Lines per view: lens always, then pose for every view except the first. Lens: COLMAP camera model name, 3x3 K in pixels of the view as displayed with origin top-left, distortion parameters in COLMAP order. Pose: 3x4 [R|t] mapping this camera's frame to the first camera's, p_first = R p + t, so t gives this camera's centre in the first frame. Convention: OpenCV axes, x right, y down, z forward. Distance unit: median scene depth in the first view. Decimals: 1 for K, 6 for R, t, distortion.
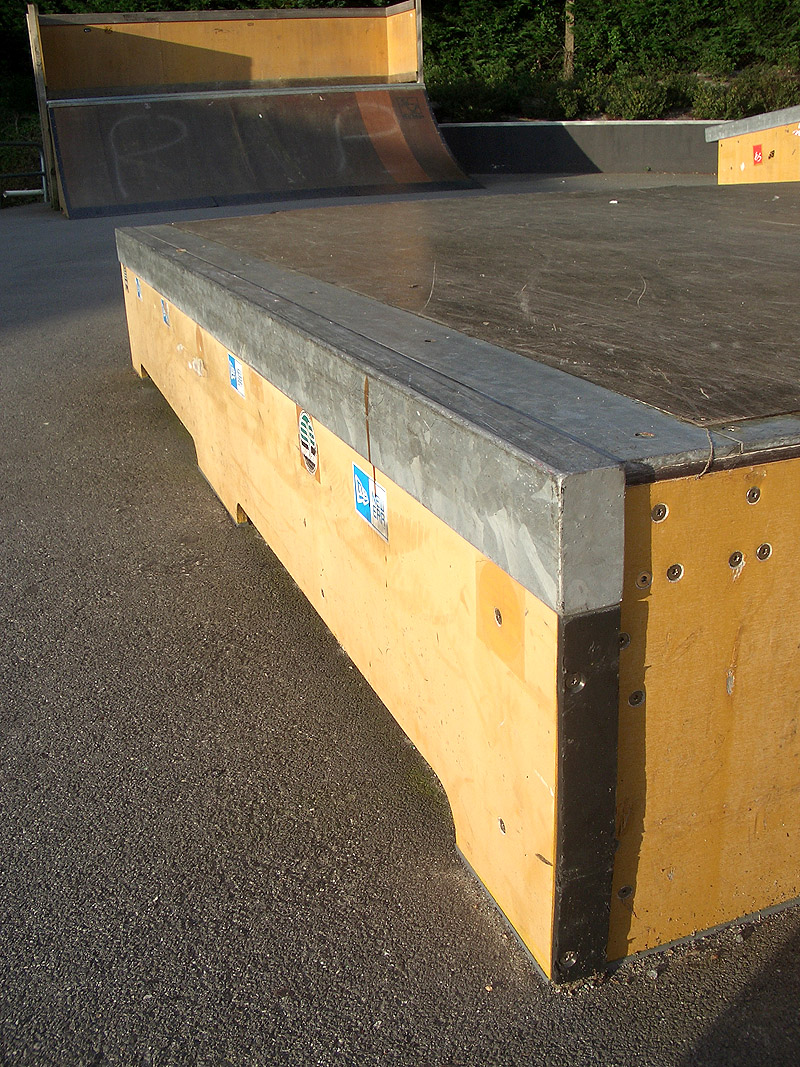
lens RADIAL K [[1098.3, 0, 400.0], [0, 1098.3, 533.5], [0, 0, 1]] dist [-0.252397, 0.259953]
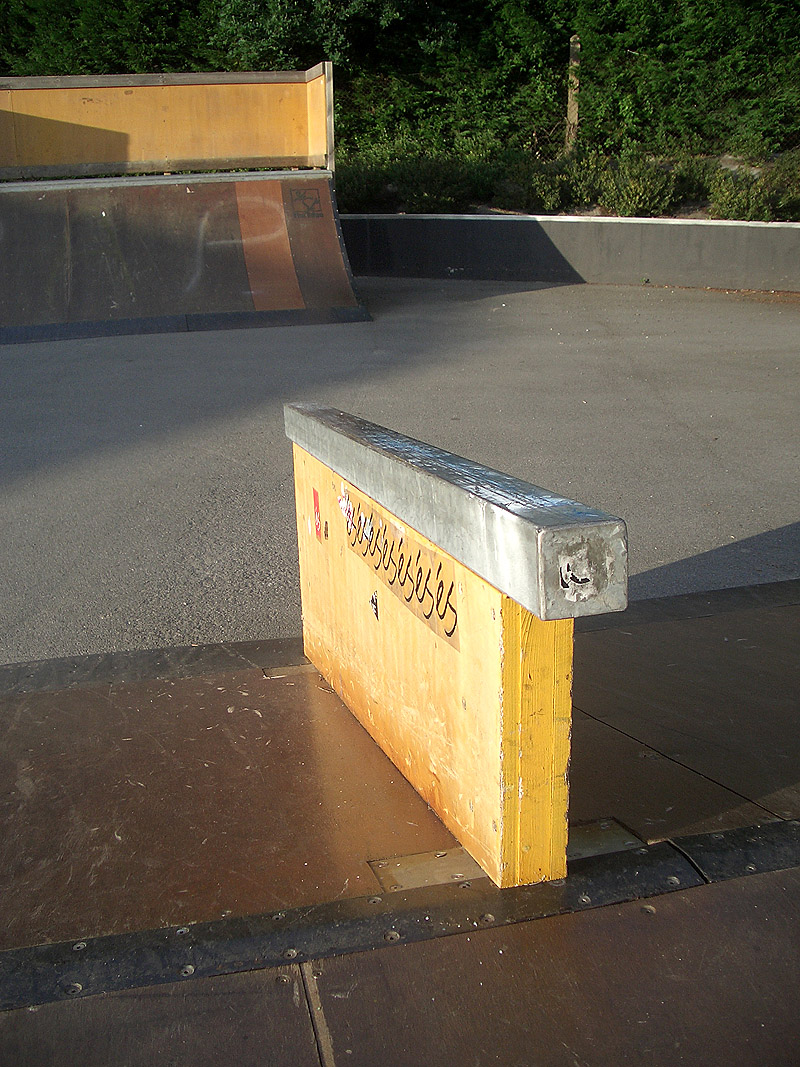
lens RADIAL K [[1098.3, 0, 400.0], [0, 1098.3, 533.5], [0, 0, 1]] dist [-0.252397, 0.259953]
pose [[0.992935, 0.059081, -0.102904, 0.139222], [-0.062883, 0.997438, -0.034095, -0.115772], [0.100626, 0.040325, 0.994107, 0.202546]]
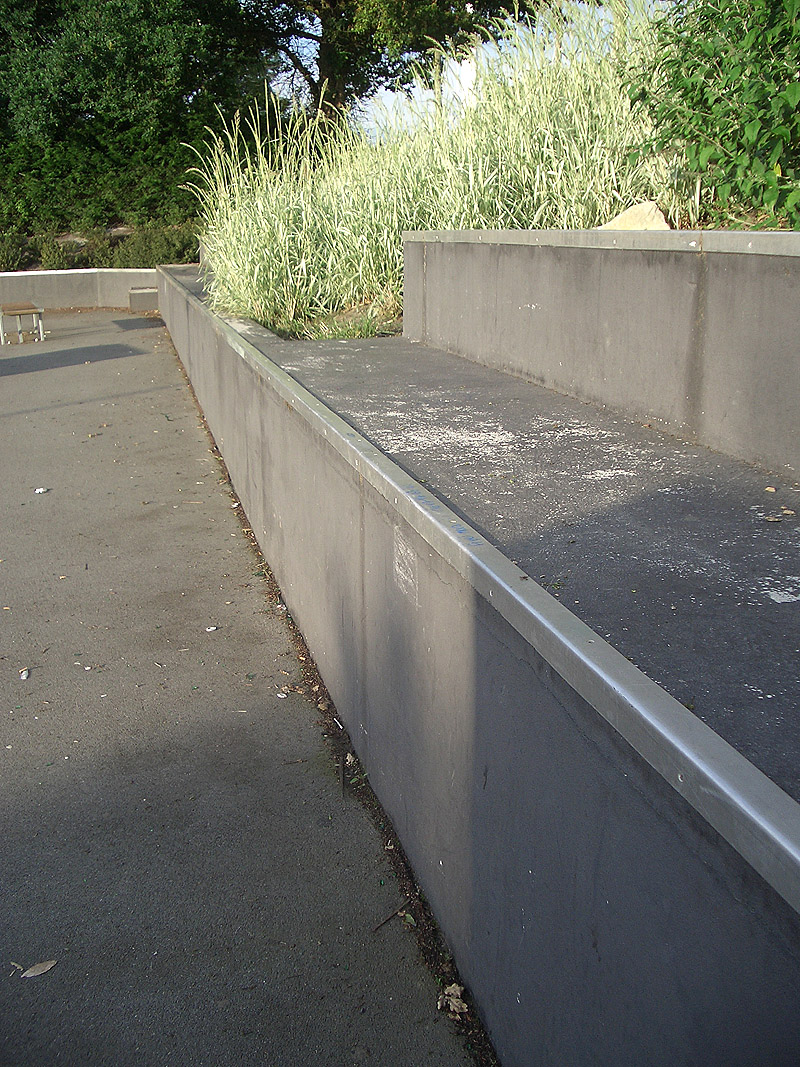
lens RADIAL K [[1098.3, 0, 400.0], [0, 1098.3, 533.5], [0, 0, 1]] dist [-0.252397, 0.259953]
pose [[0.993493, -0.015660, 0.112808, 0.549013], [0.024614, 0.996617, -0.078418, 0.067040], [-0.111198, 0.080684, 0.990518, -0.378527]]
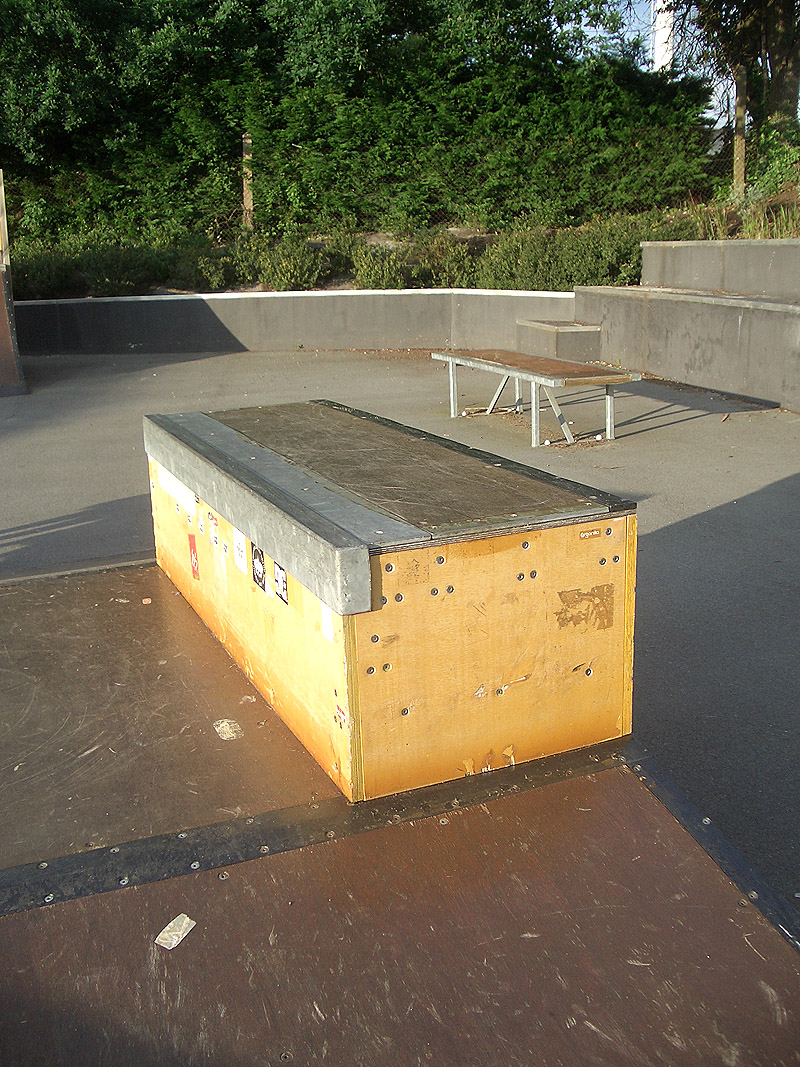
lens RADIAL K [[1098.3, 0, 400.0], [0, 1098.3, 533.5], [0, 0, 1]] dist [-0.252397, 0.259953]
pose [[0.997719, -0.004276, 0.067374, 0.240263], [0.011087, 0.994820, -0.101048, -0.092903], [-0.066592, 0.101565, 0.992598, 0.111879]]
